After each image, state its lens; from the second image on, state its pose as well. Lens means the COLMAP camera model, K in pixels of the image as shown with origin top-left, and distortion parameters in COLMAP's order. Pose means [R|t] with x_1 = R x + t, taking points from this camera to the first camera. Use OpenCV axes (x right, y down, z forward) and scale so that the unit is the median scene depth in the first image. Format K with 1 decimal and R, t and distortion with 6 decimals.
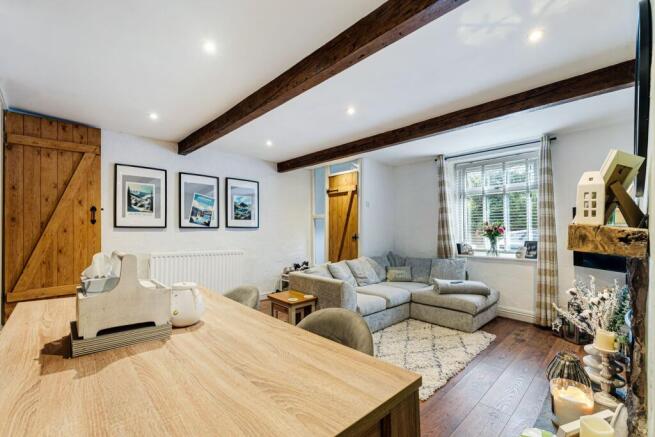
lens RADIAL K [[289.7, 0, 330.5], [0, 289.7, 223.4], [0, 0, 1]] dist [-0.001549, 0.000552]
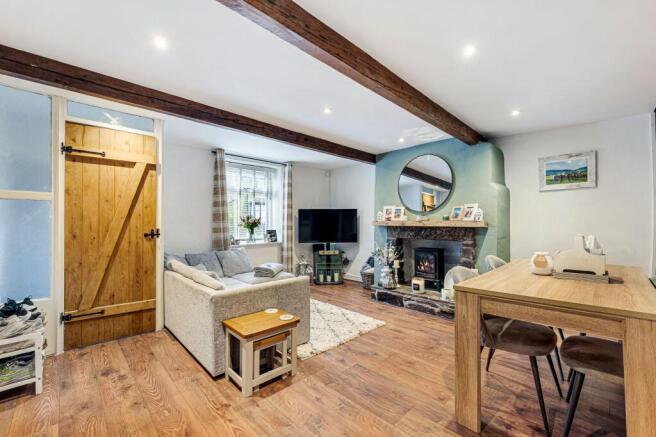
lens RADIAL K [[276.0, 0, 329.2], [0, 276.0, 222.6], [0, 0, 1]] dist [-0.003237, -0.000115]
pose [[-0.016729, -0.007497, 0.999832, -0.632894], [-0.024180, 0.999682, 0.007091, 0.007084], [-0.999568, -0.024057, -0.016905, 0.677676]]
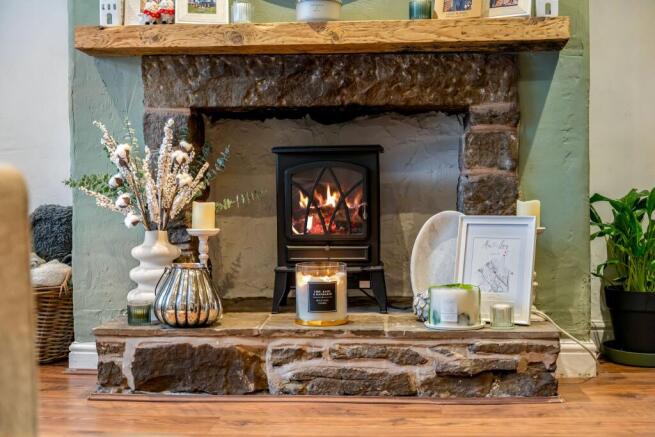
lens RADIAL K [[881.9, 0, 327.3], [0, 881.9, 225.1], [0, 0, 1]] dist [0.026691, 0.000000]
pose [[-0.671170, -0.019273, 0.741053, -0.229871], [-0.016573, 0.999802, 0.010993, 0.157164], [-0.741118, -0.004904, -0.671356, 0.823497]]
